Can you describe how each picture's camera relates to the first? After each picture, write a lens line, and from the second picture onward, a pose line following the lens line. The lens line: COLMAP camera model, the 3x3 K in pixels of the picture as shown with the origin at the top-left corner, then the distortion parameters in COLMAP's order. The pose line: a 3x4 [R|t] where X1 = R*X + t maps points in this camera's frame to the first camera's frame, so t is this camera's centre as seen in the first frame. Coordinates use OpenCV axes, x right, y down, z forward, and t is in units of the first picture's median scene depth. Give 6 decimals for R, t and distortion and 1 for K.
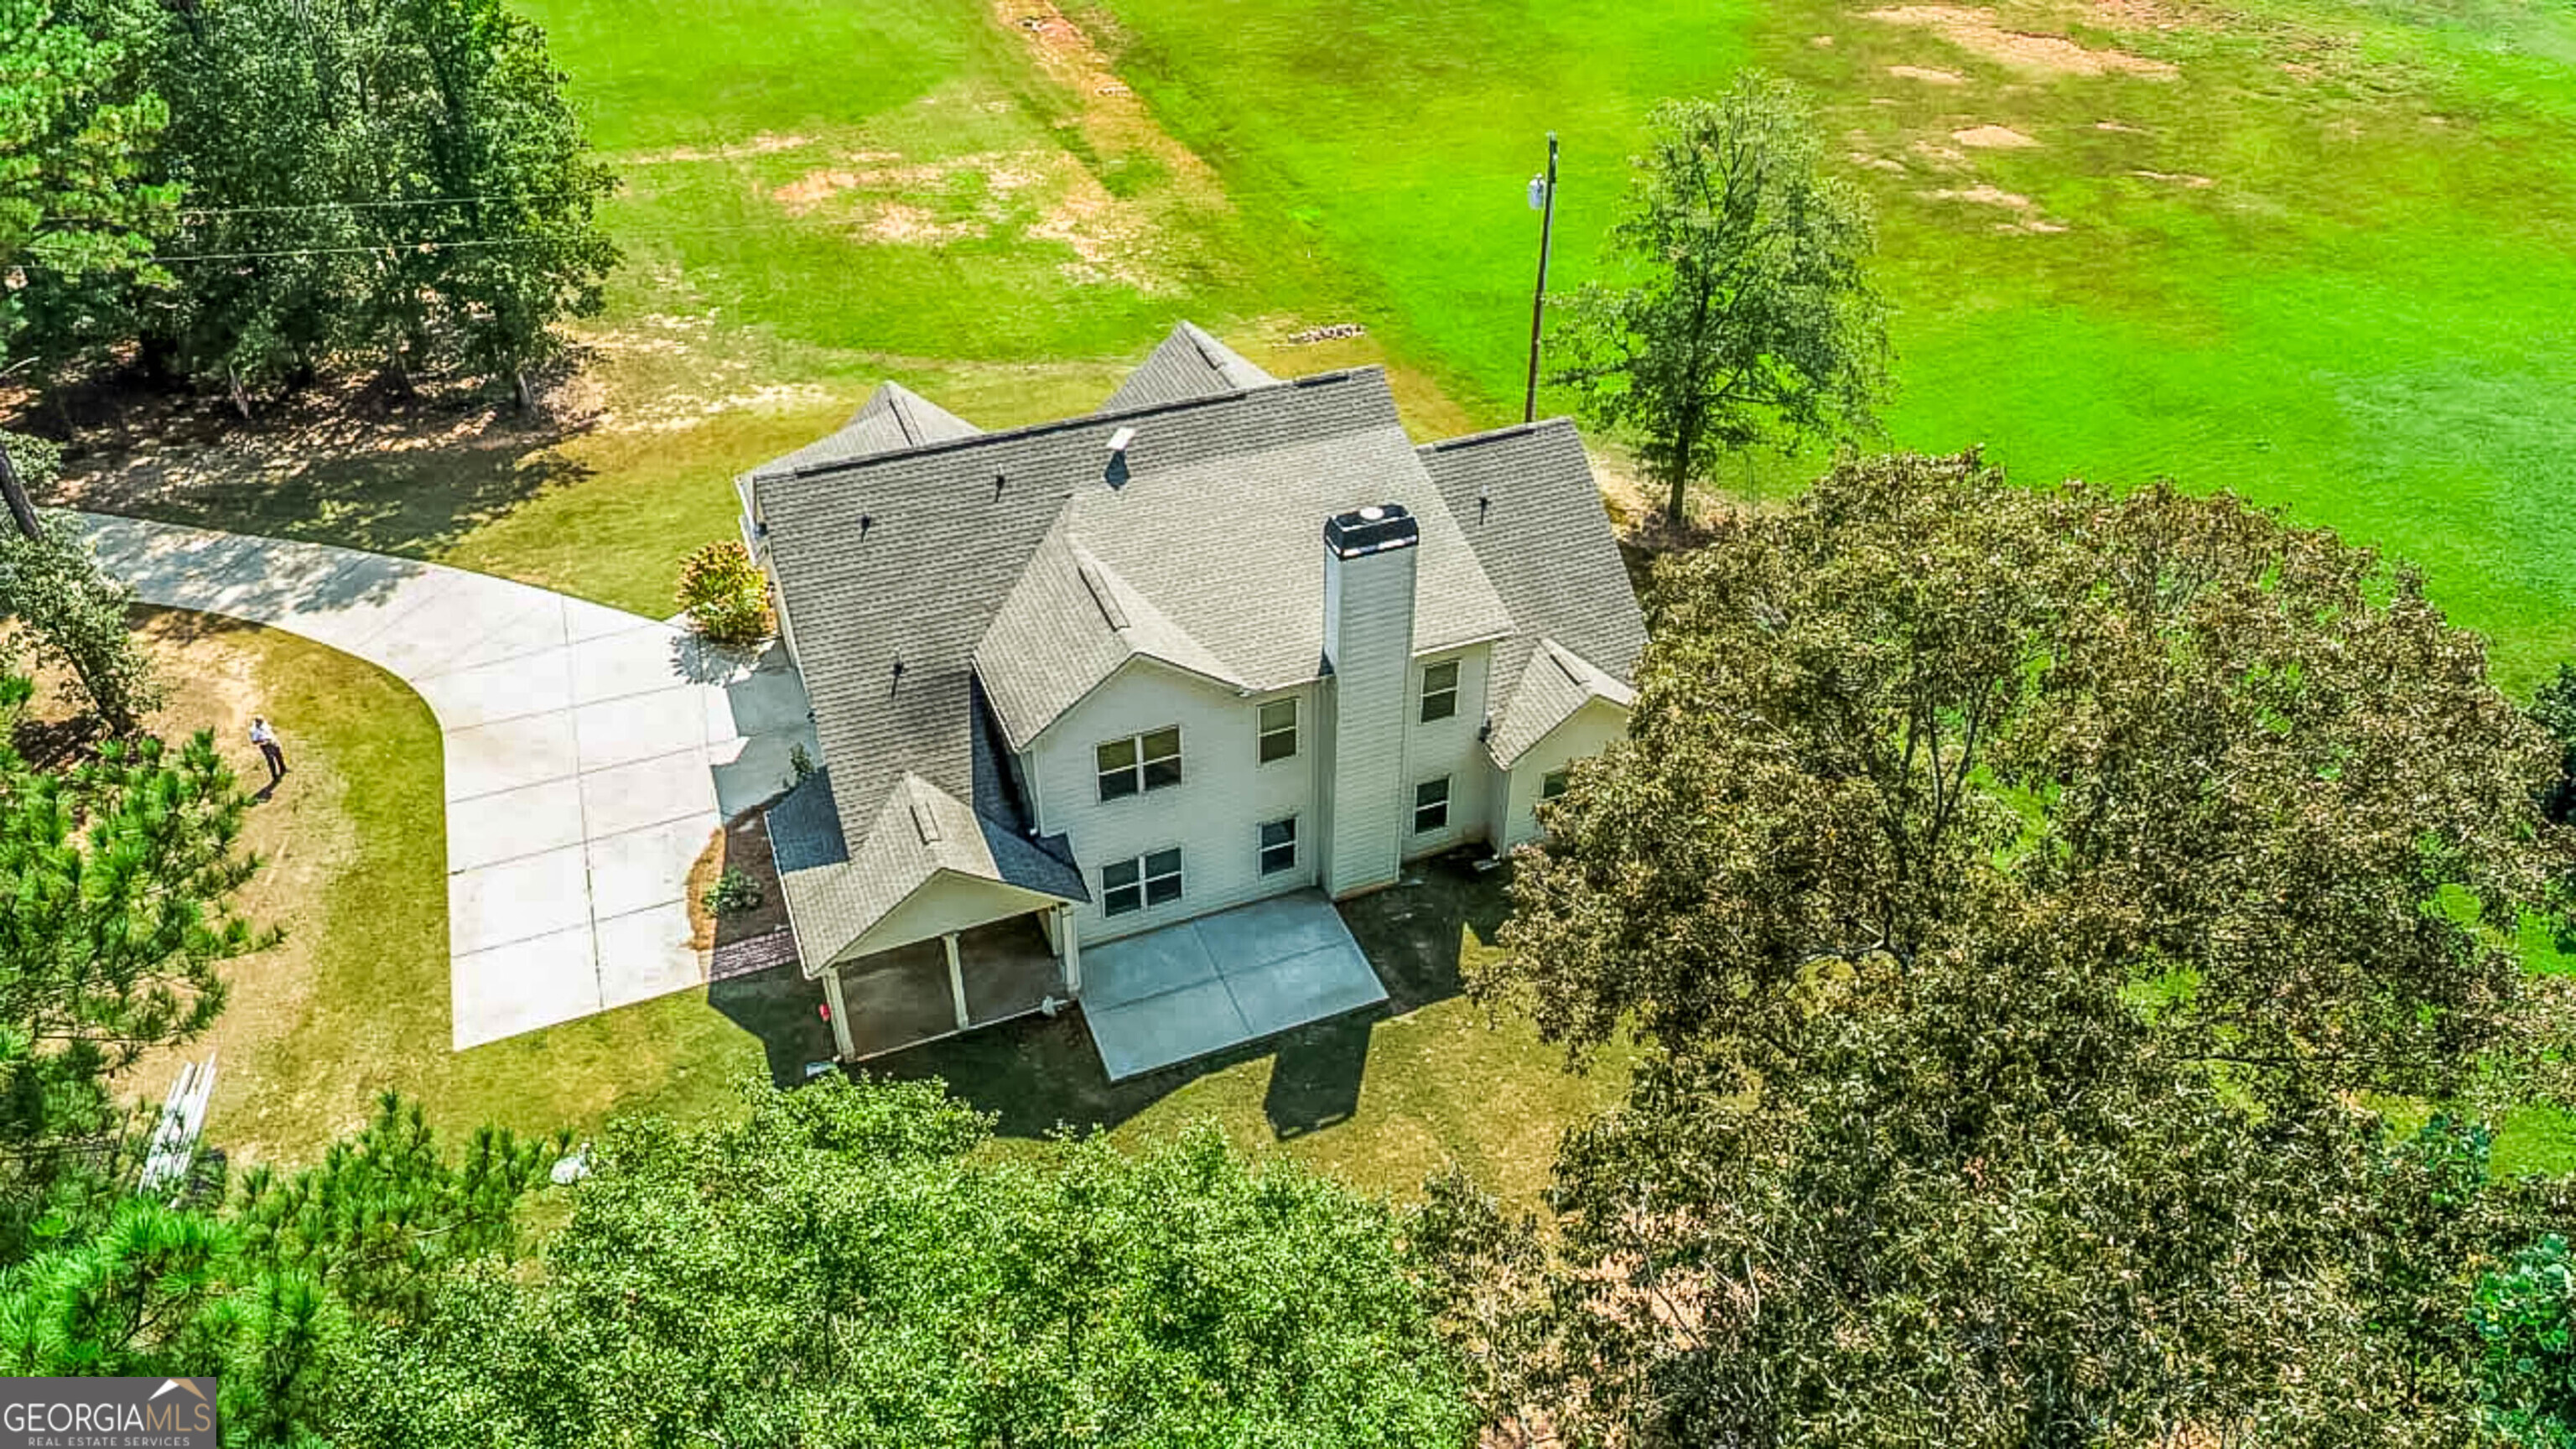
lens RADIAL K [[1741.0, 0, 1290.4], [0, 1741.0, 720.2], [0, 0, 1]] dist [-0.016736, 0.004348]
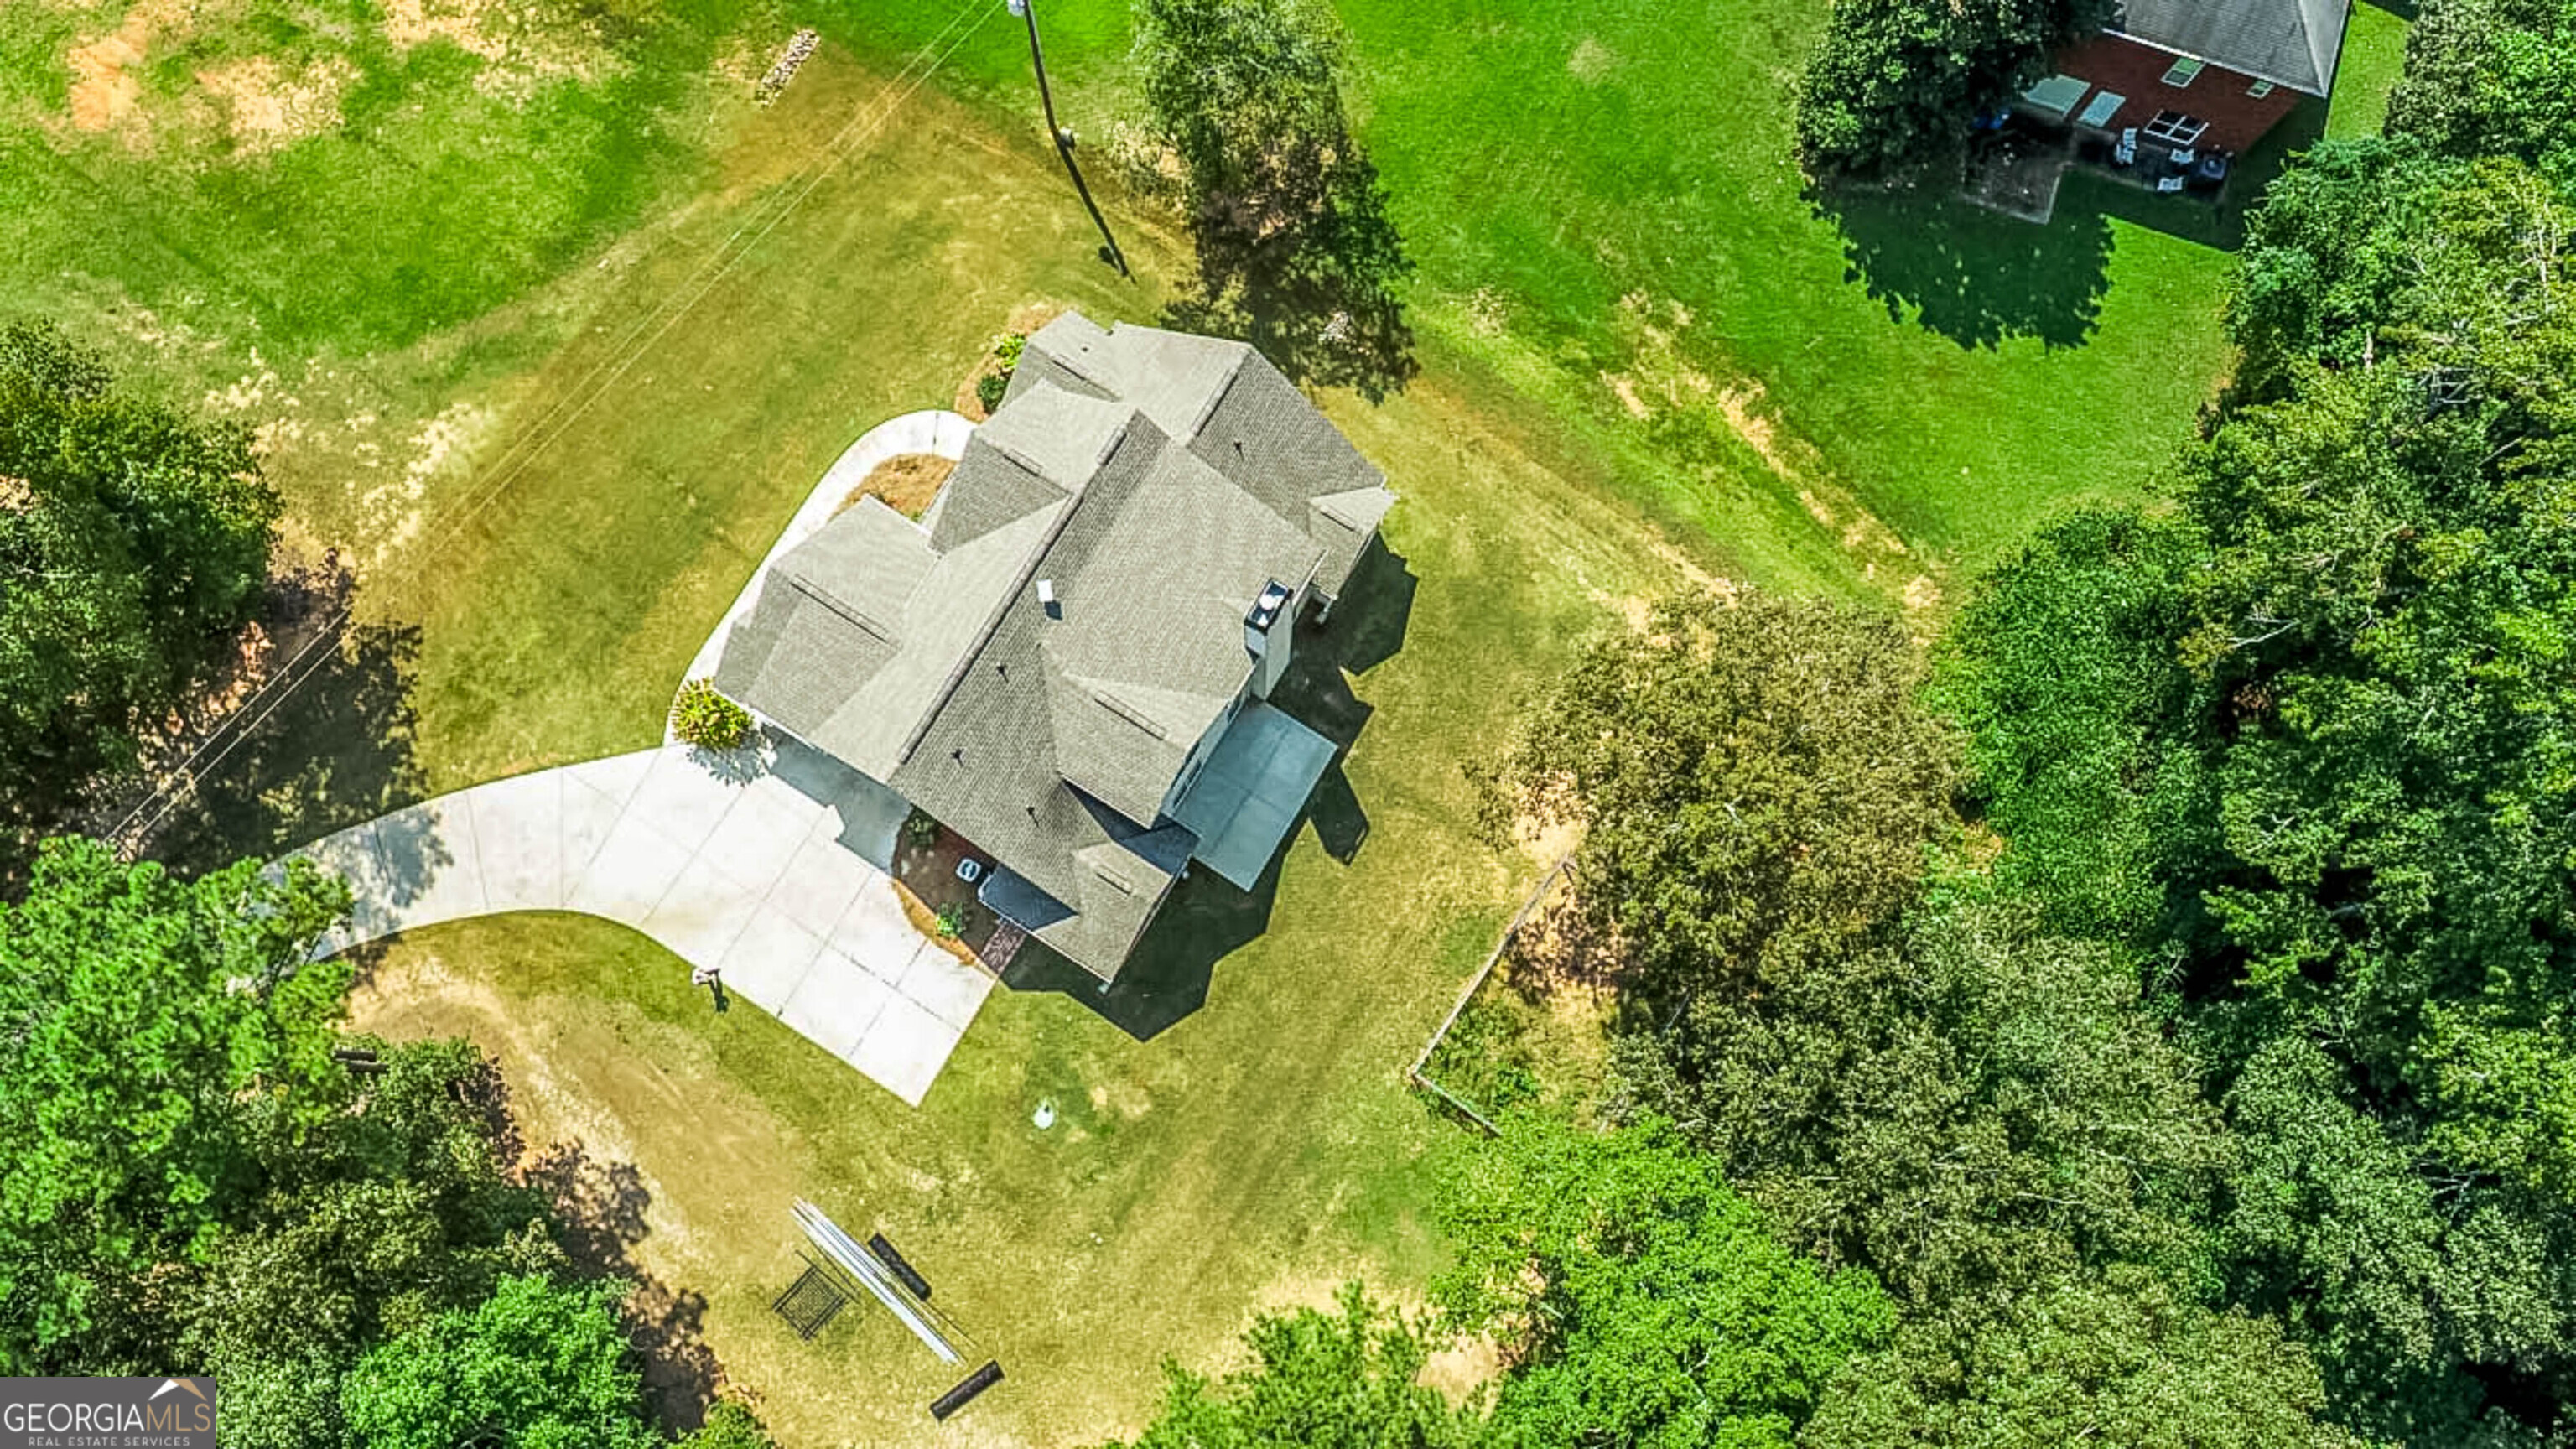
lens RADIAL K [[1741.0, 0, 1289.7], [0, 1741.0, 731.7], [0, 0, 1]] dist [-0.016736, 0.004348]
pose [[0.805727, -0.578250, 0.128181, -0.145563], [0.351461, 0.640981, 0.682363, -0.780458], [-0.476738, -0.504748, 0.719688, -0.145072]]
